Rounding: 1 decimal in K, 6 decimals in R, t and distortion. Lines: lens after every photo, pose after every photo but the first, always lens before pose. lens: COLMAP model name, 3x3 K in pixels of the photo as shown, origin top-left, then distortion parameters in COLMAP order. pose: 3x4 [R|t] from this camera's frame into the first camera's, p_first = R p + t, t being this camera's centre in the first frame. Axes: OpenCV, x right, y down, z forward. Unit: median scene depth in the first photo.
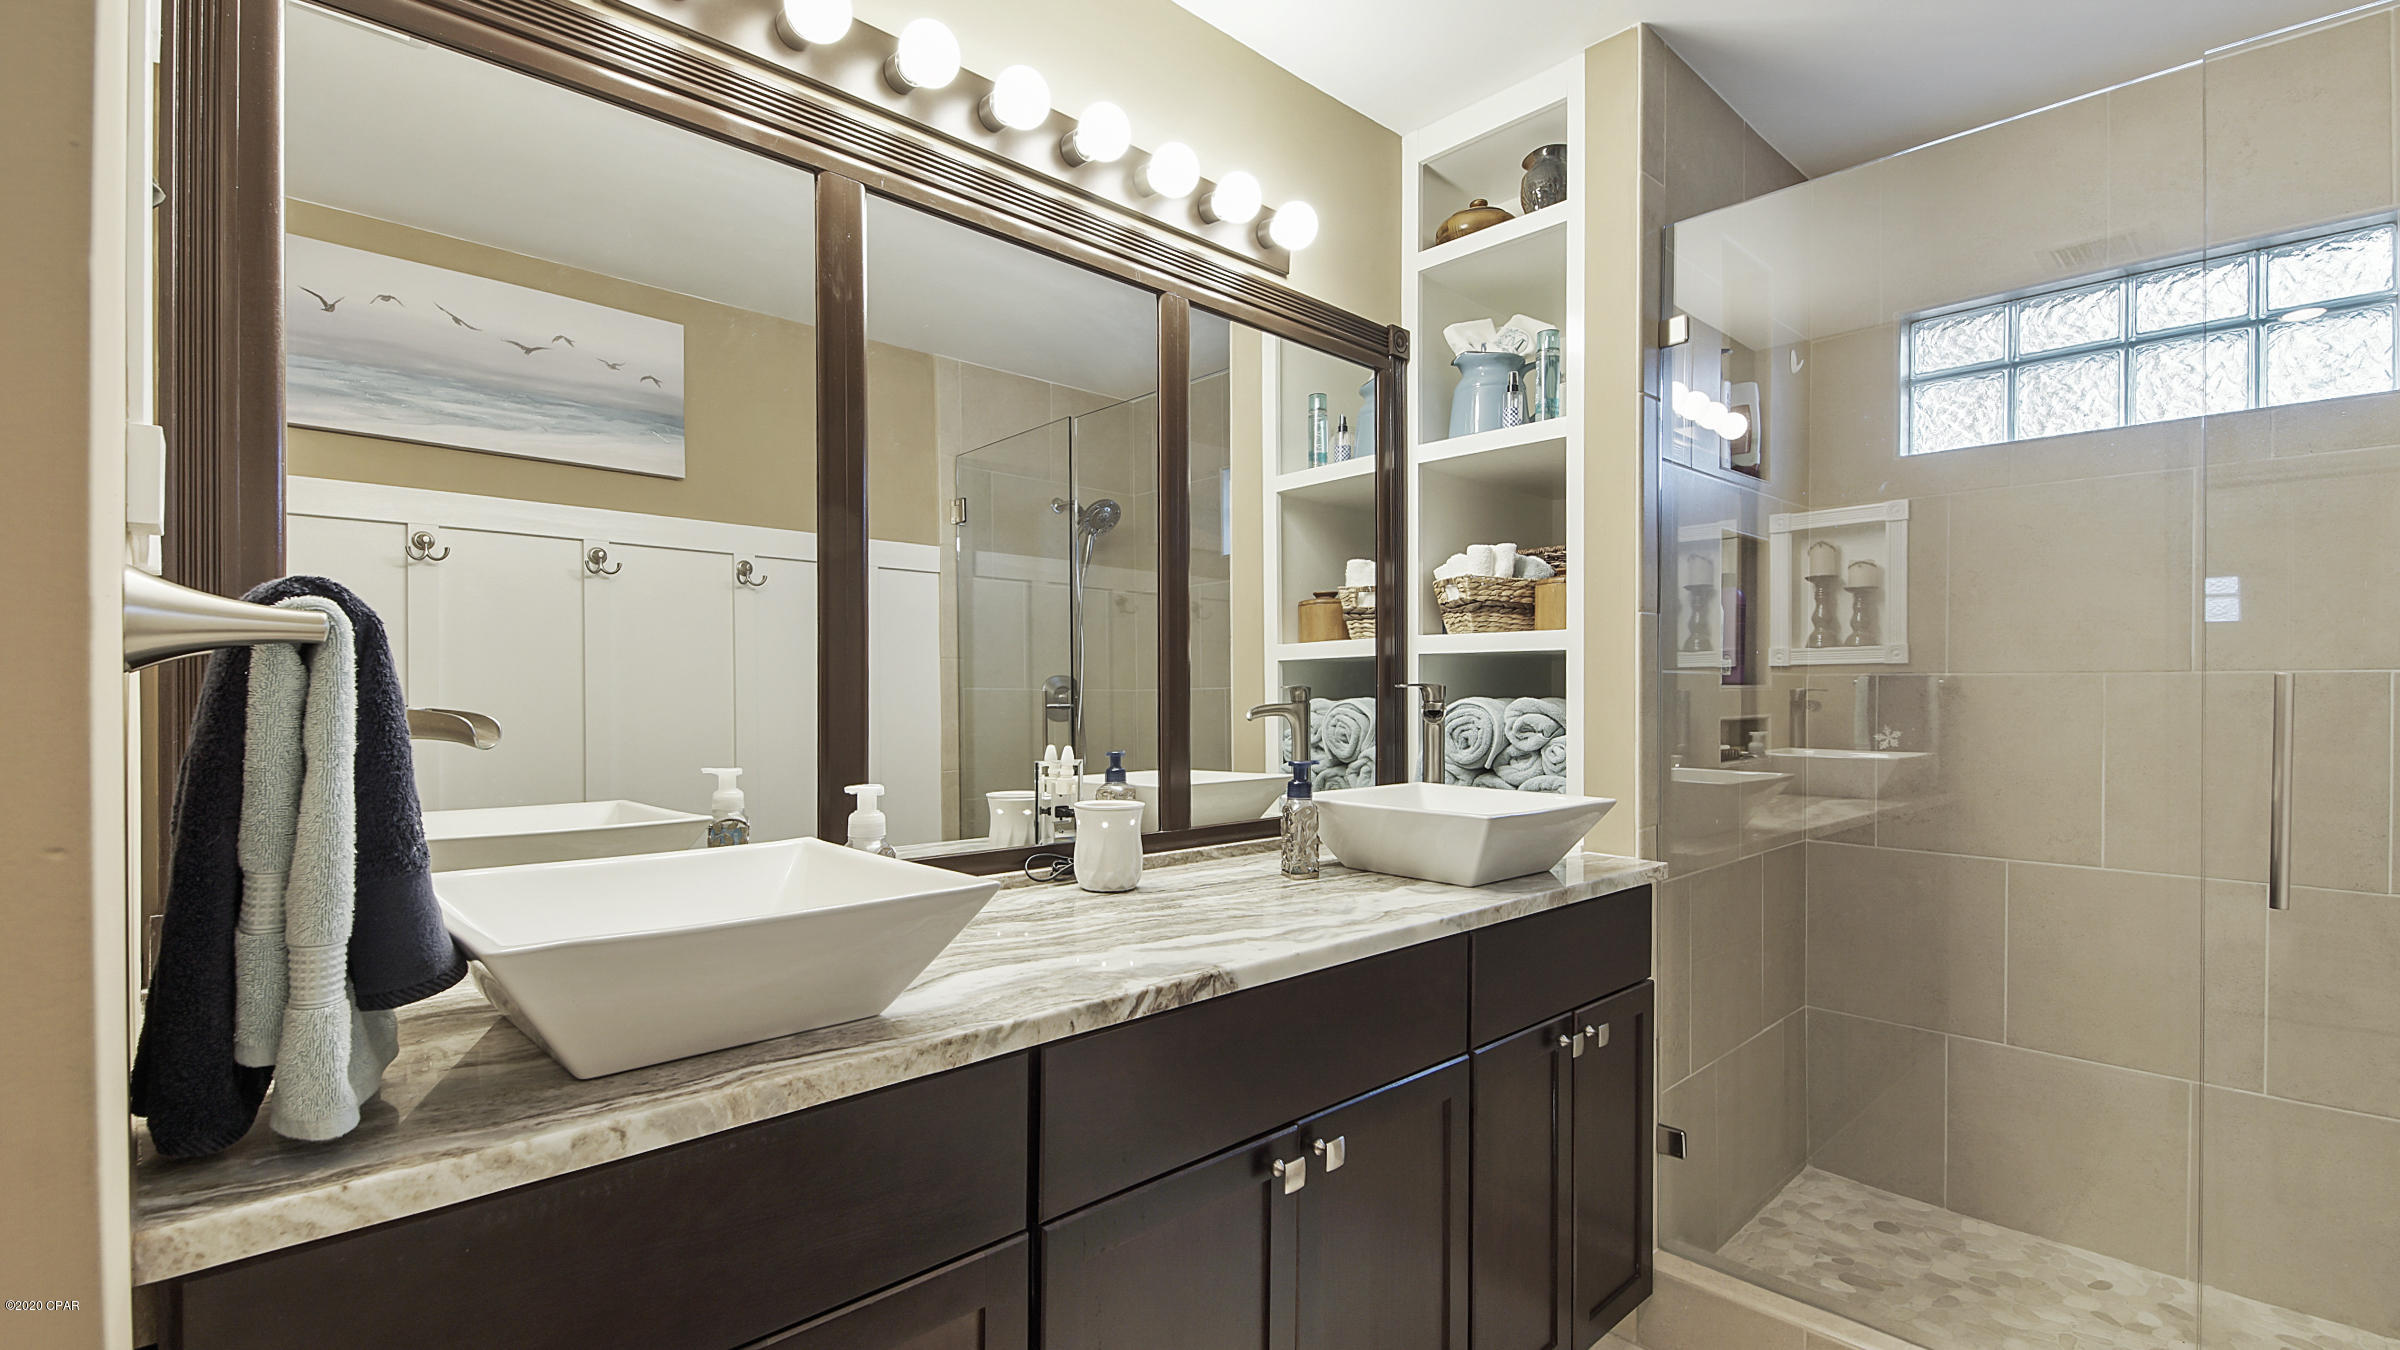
lens RADIAL K [[1068.9, 0, 1204.4], [0, 1068.9, 700.9], [0, 0, 1]] dist [0.038764, -0.023305]
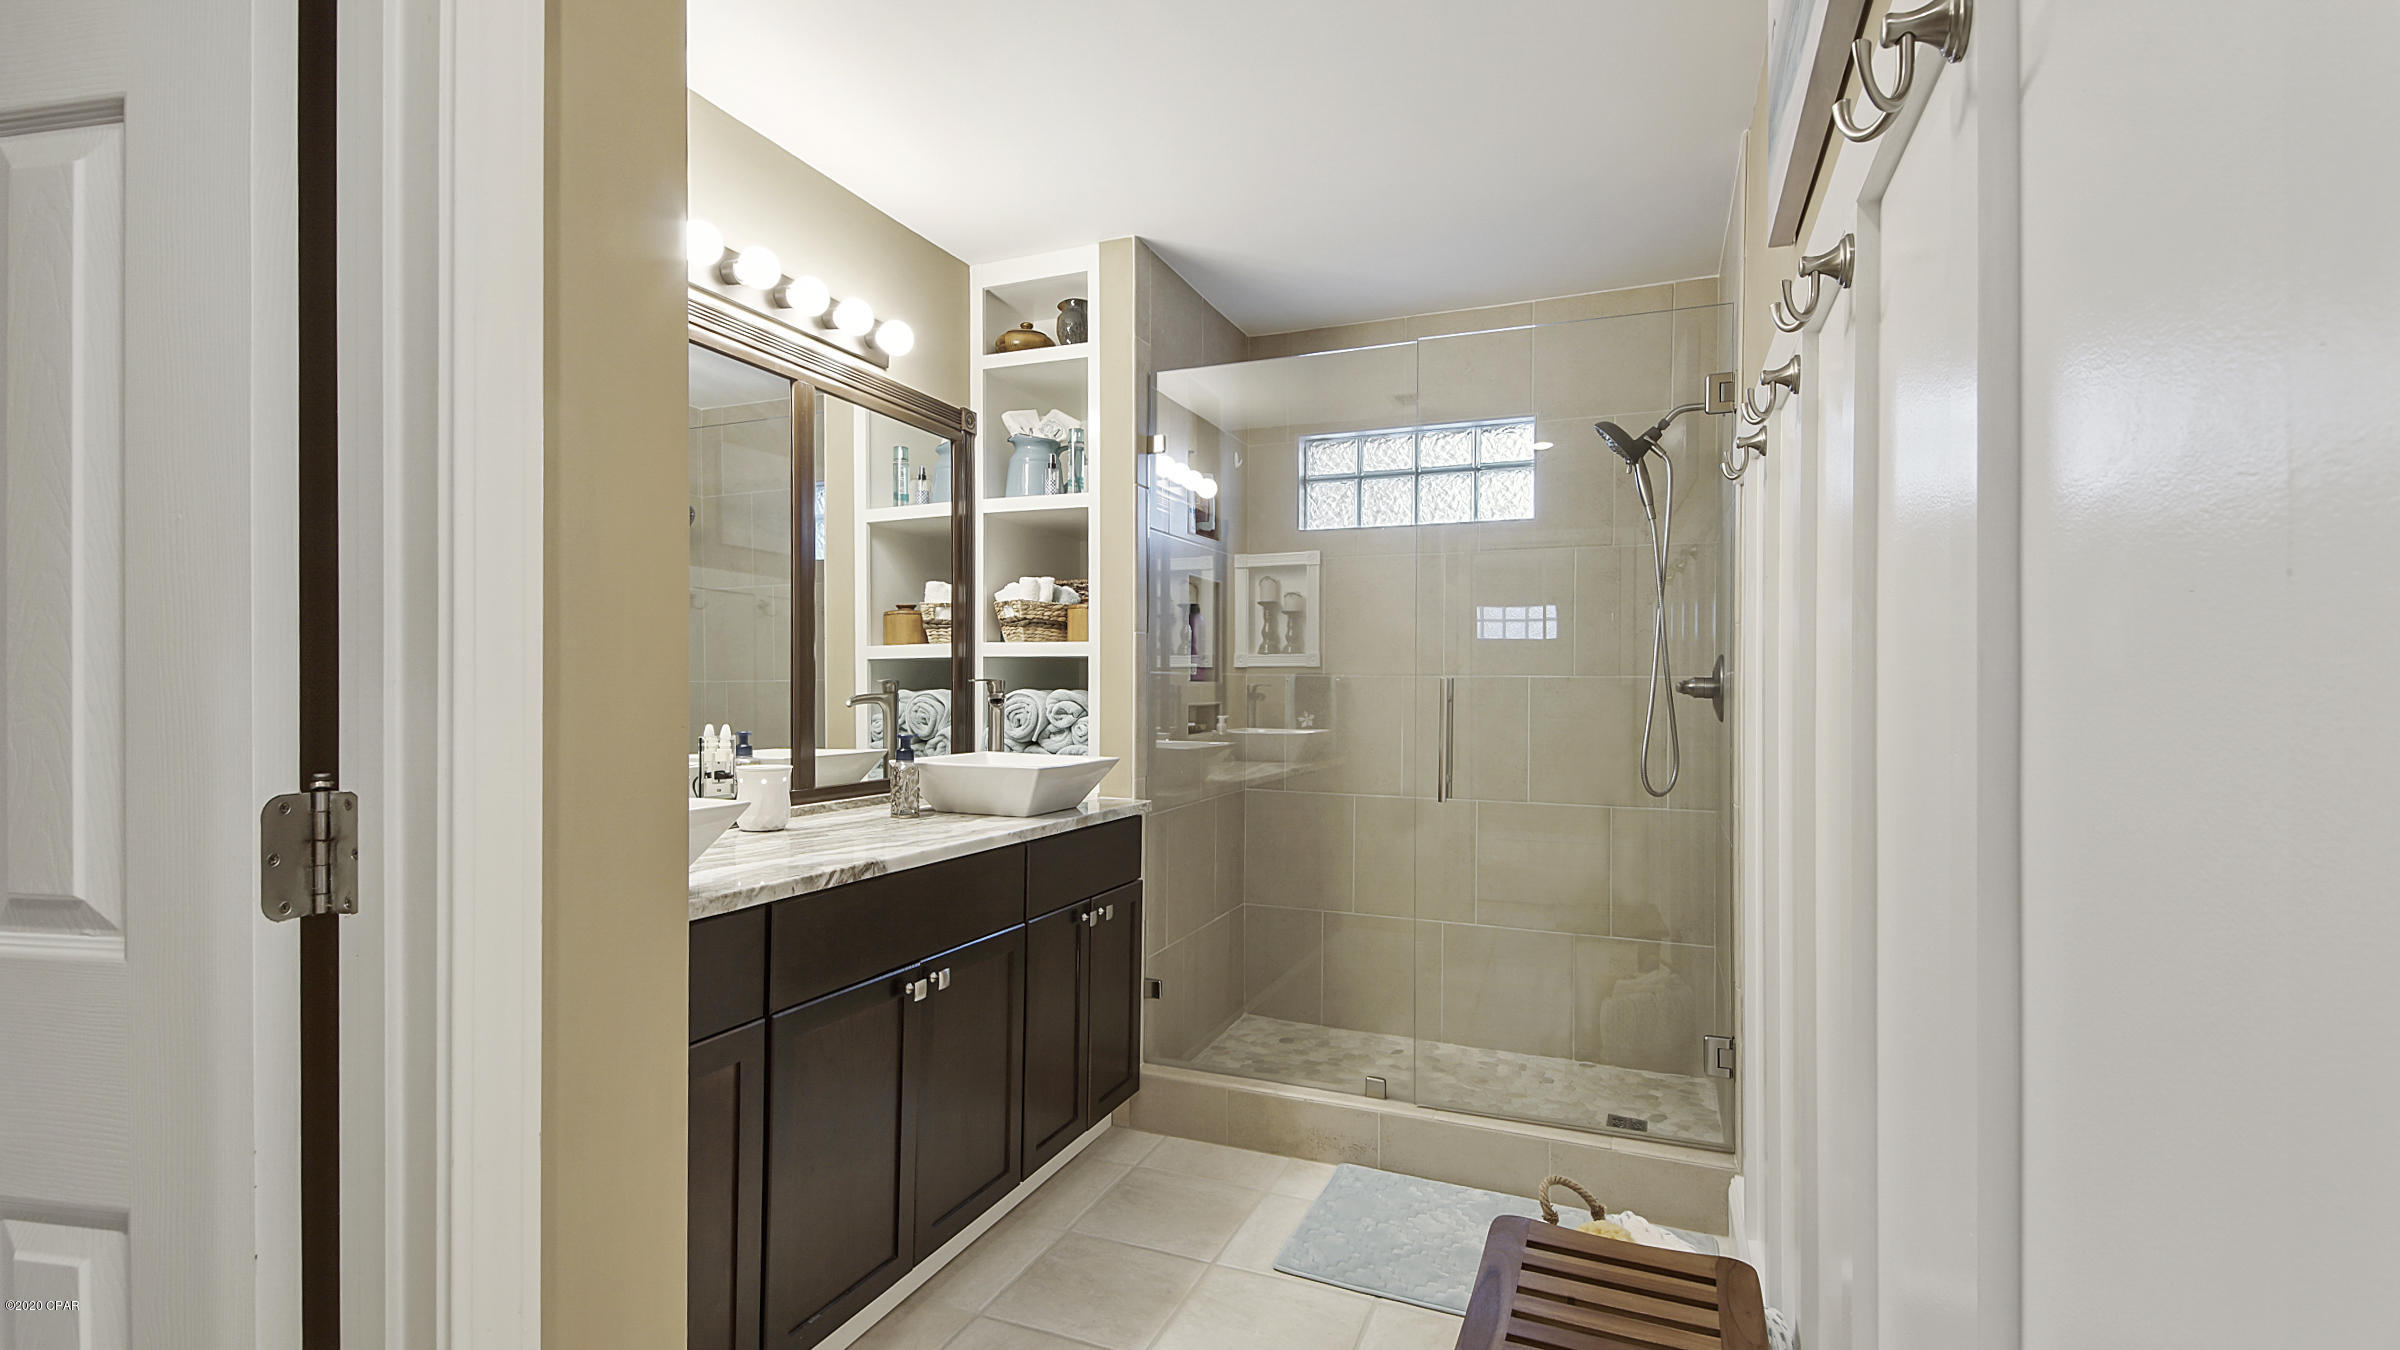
lens RADIAL K [[1059.4, 0, 1184.4], [0, 1059.4, 686.0], [0, 0, 1]] dist [0.039337, -0.022215]
pose [[0.917025, 0.005195, 0.398796, -0.099496], [-0.002364, 0.999968, -0.007590, 0.002205], [-0.398823, 0.006018, 0.917008, -0.316631]]
